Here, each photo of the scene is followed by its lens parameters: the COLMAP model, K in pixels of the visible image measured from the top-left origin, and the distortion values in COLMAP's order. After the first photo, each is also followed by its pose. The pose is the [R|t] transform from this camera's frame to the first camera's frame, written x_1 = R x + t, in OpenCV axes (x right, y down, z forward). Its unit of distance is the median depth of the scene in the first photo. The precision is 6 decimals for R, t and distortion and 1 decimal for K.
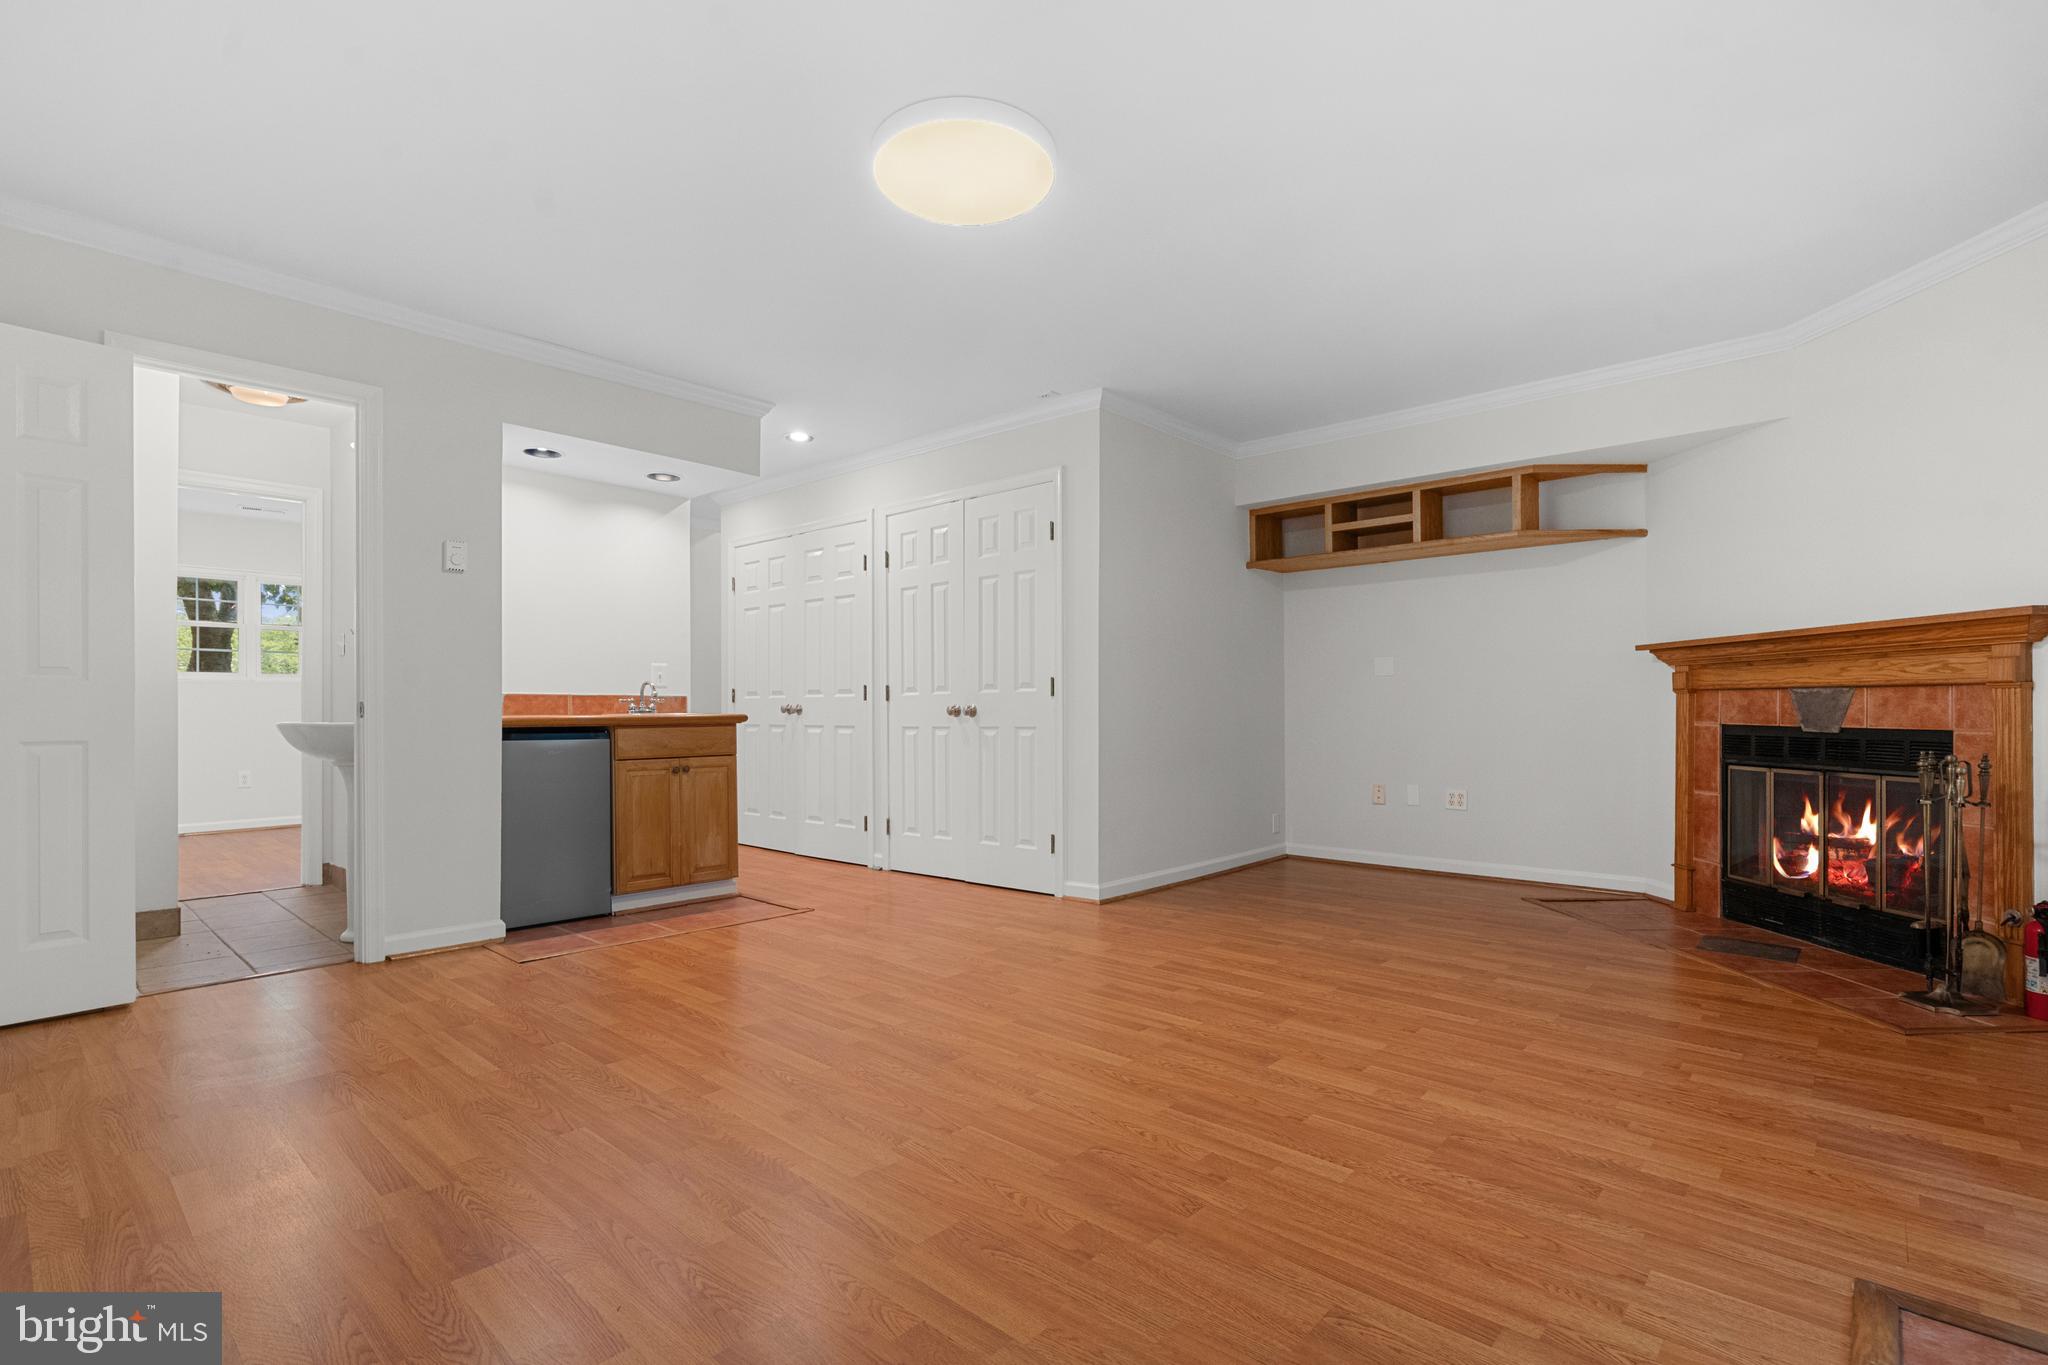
lens RADIAL K [[934.4, 0, 1036.2], [0, 934.4, 685.7], [0, 0, 1]] dist [-0.000459, -0.000023]
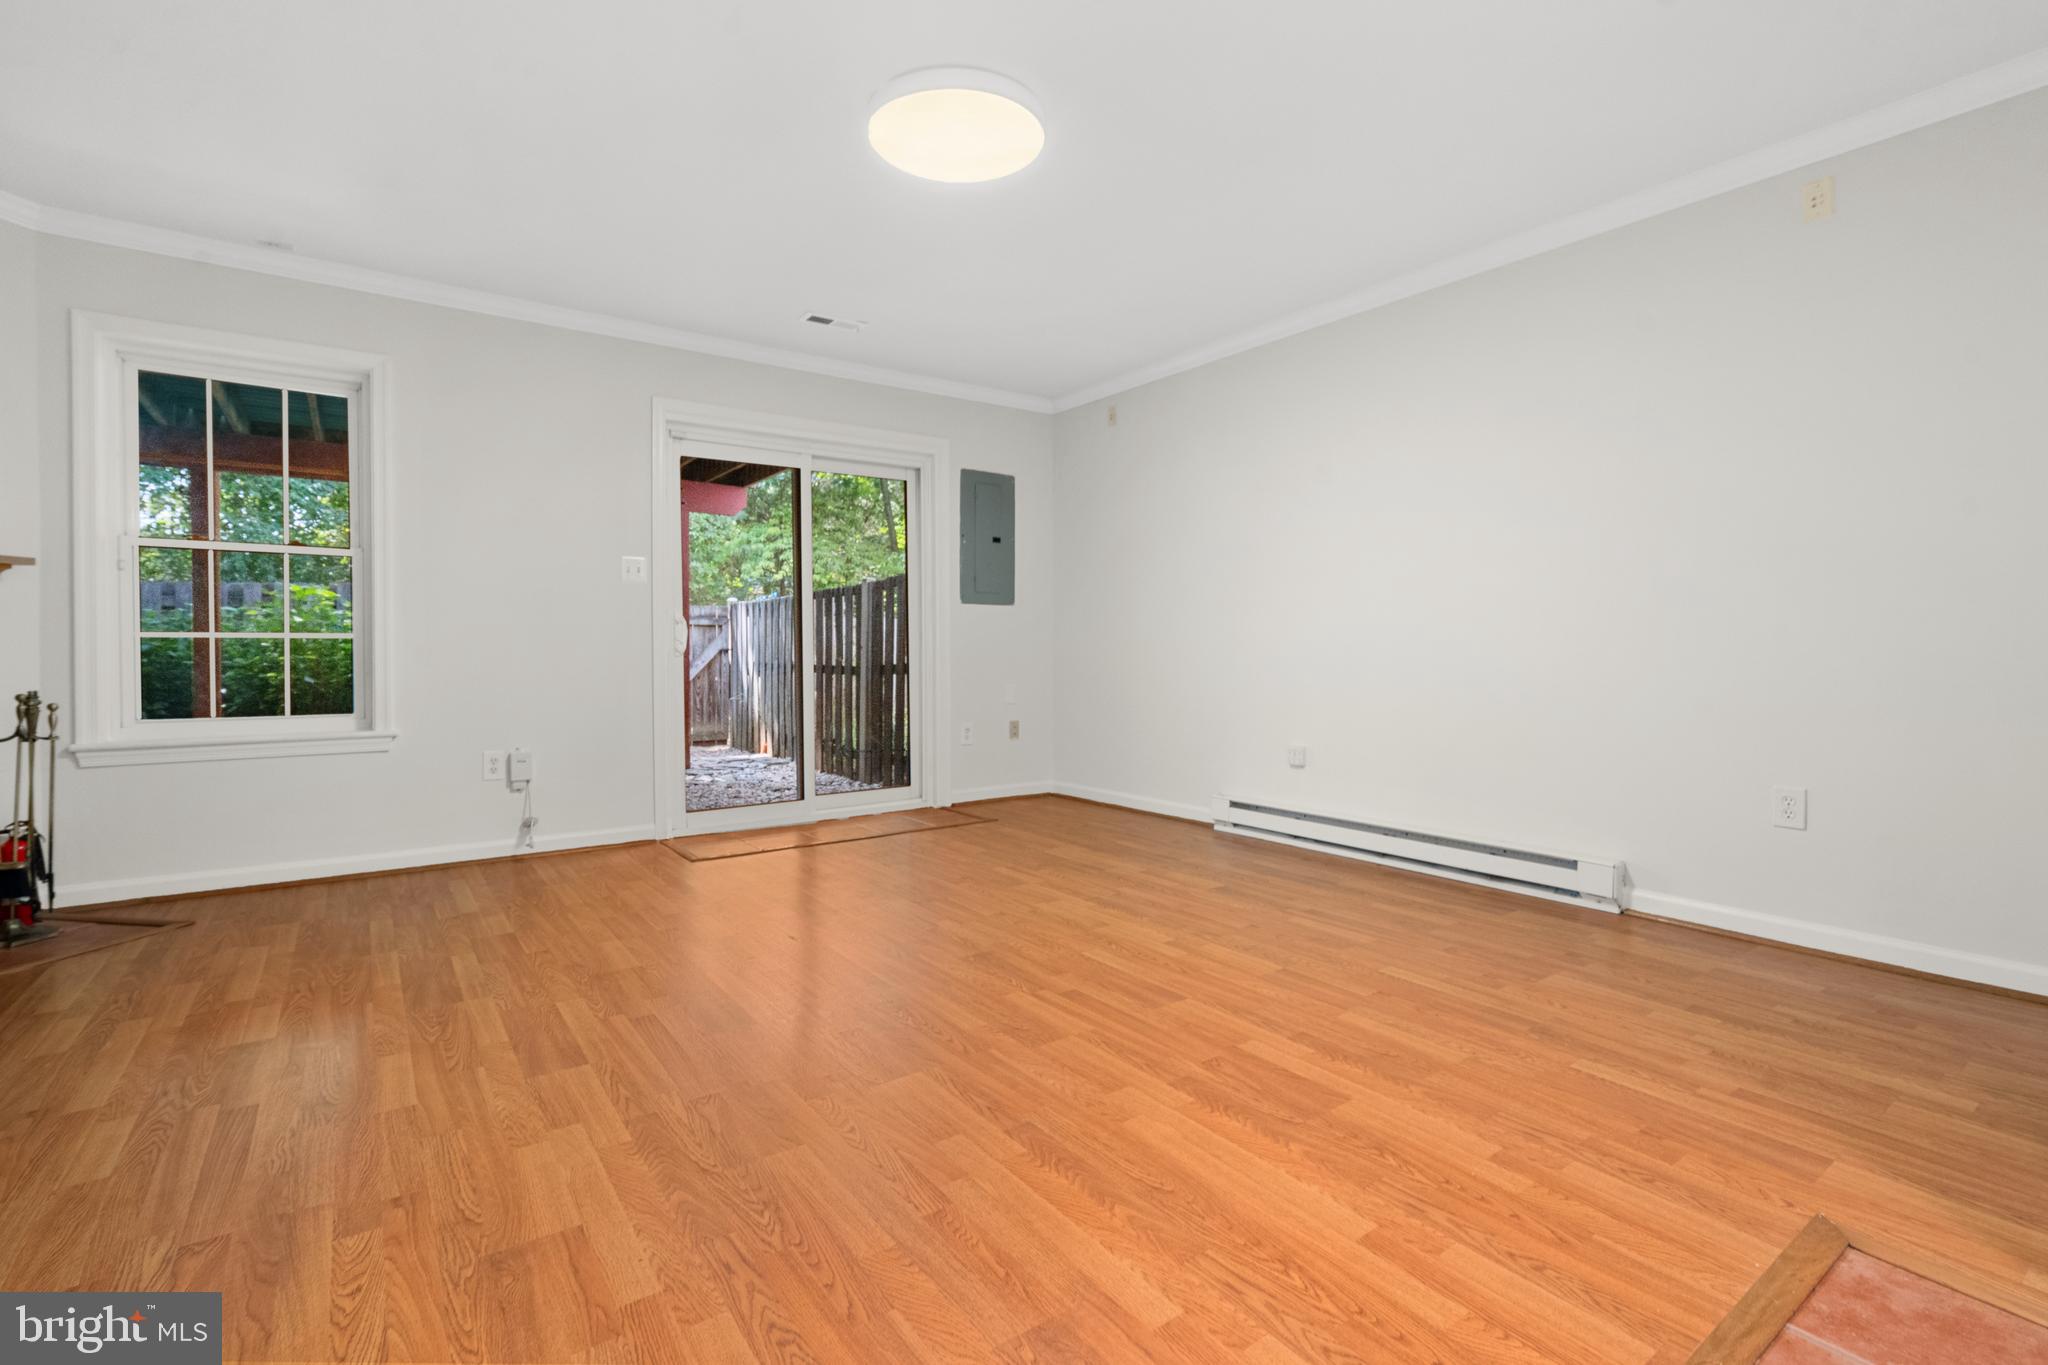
lens RADIAL K [[934.4, 0, 1036.2], [0, 934.4, 685.7], [0, 0, 1]] dist [-0.000459, -0.000023]
pose [[-0.977041, -0.001851, 0.213044, -0.318489], [0.000181, 0.999955, 0.009520, 0.049733], [-0.213052, 0.009340, -0.976996, 1.659736]]
